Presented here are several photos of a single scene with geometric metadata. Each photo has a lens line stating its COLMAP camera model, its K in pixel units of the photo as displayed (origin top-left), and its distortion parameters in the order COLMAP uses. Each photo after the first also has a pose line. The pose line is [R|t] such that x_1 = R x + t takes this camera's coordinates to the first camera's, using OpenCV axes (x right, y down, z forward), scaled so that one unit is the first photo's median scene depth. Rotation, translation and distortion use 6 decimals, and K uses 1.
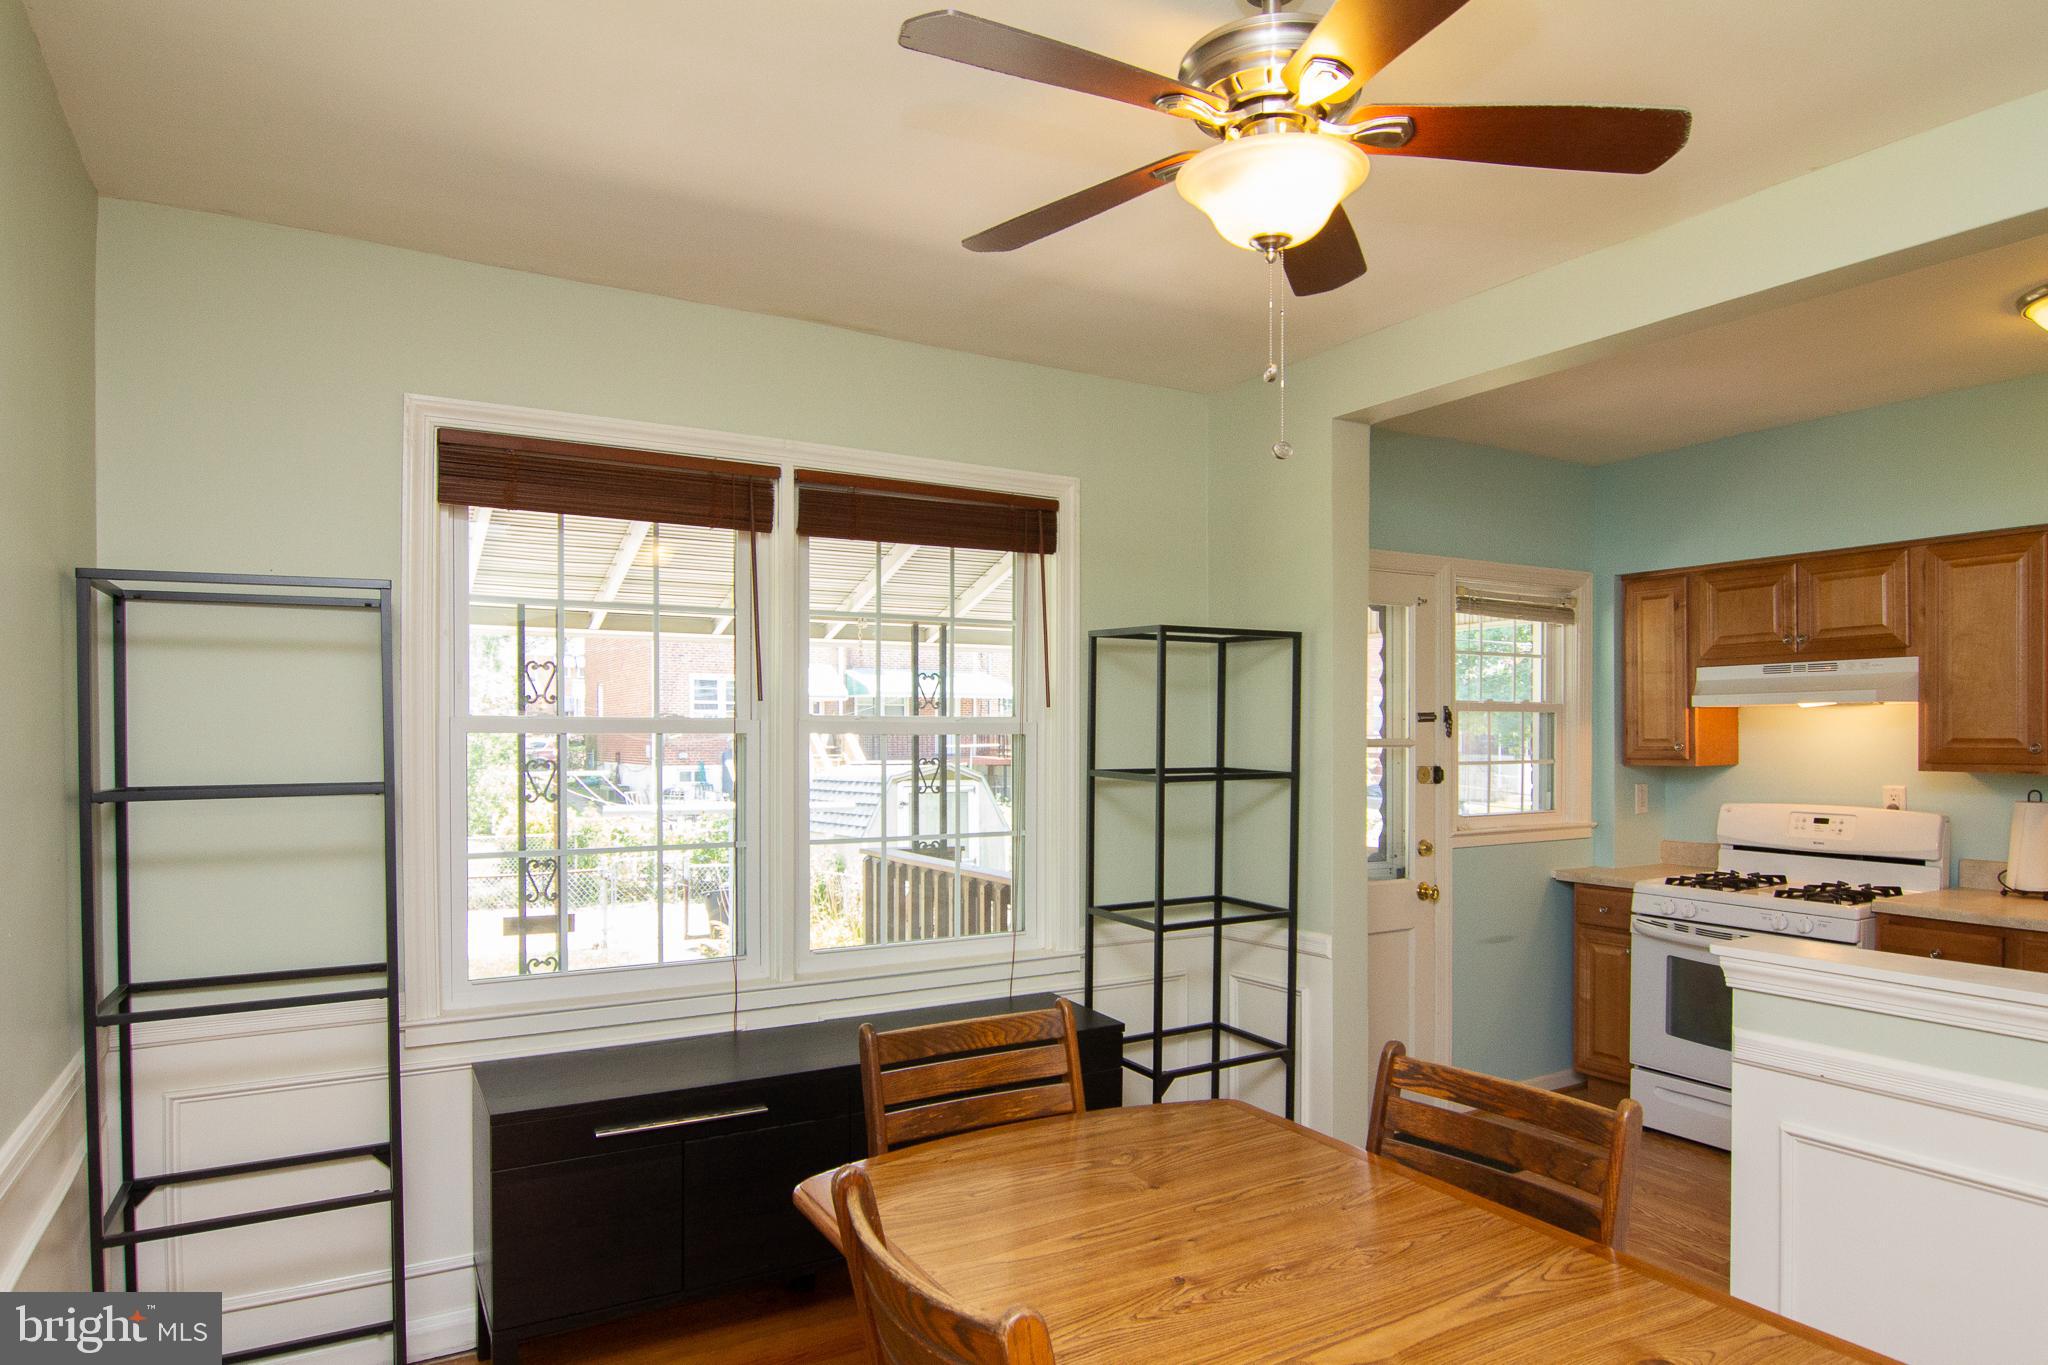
lens RADIAL K [[1208.4, 0, 1024.1], [0, 1208.4, 742.6], [0, 0, 1]] dist [-0.006729, -0.004394]
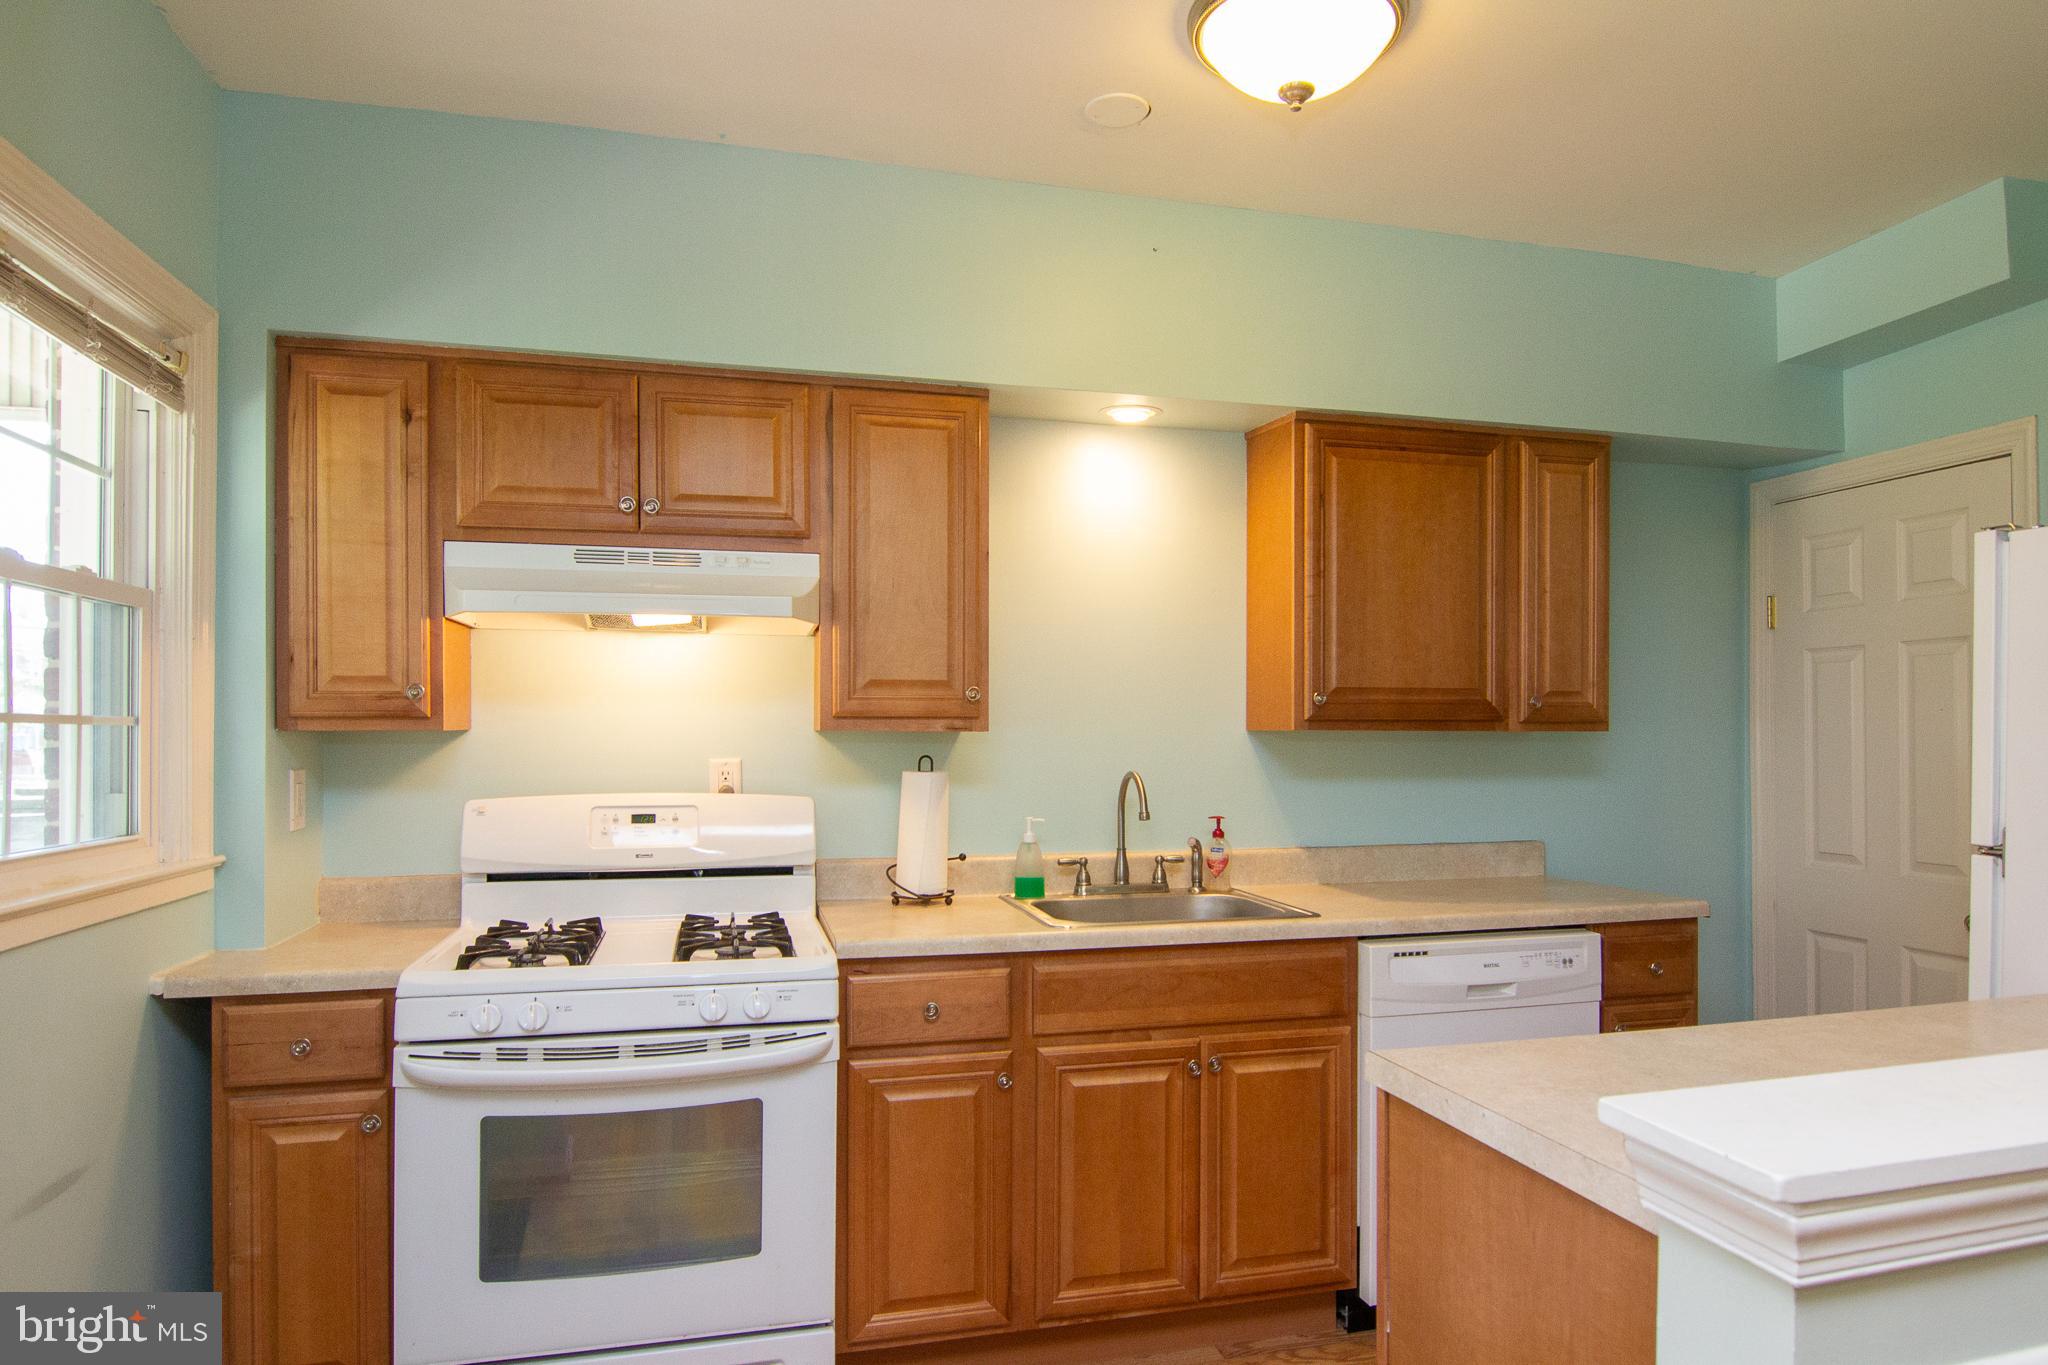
lens RADIAL K [[1279.6, 0, 1082.5], [0, 1279.6, 721.4], [0, 0, 1]] dist [-0.004166, -0.001593]
pose [[0.264112, 0.012221, 0.964415, 0.102089], [0.008372, 0.999853, -0.014963, 0.027732], [-0.964456, 0.012026, 0.263971, 0.614957]]
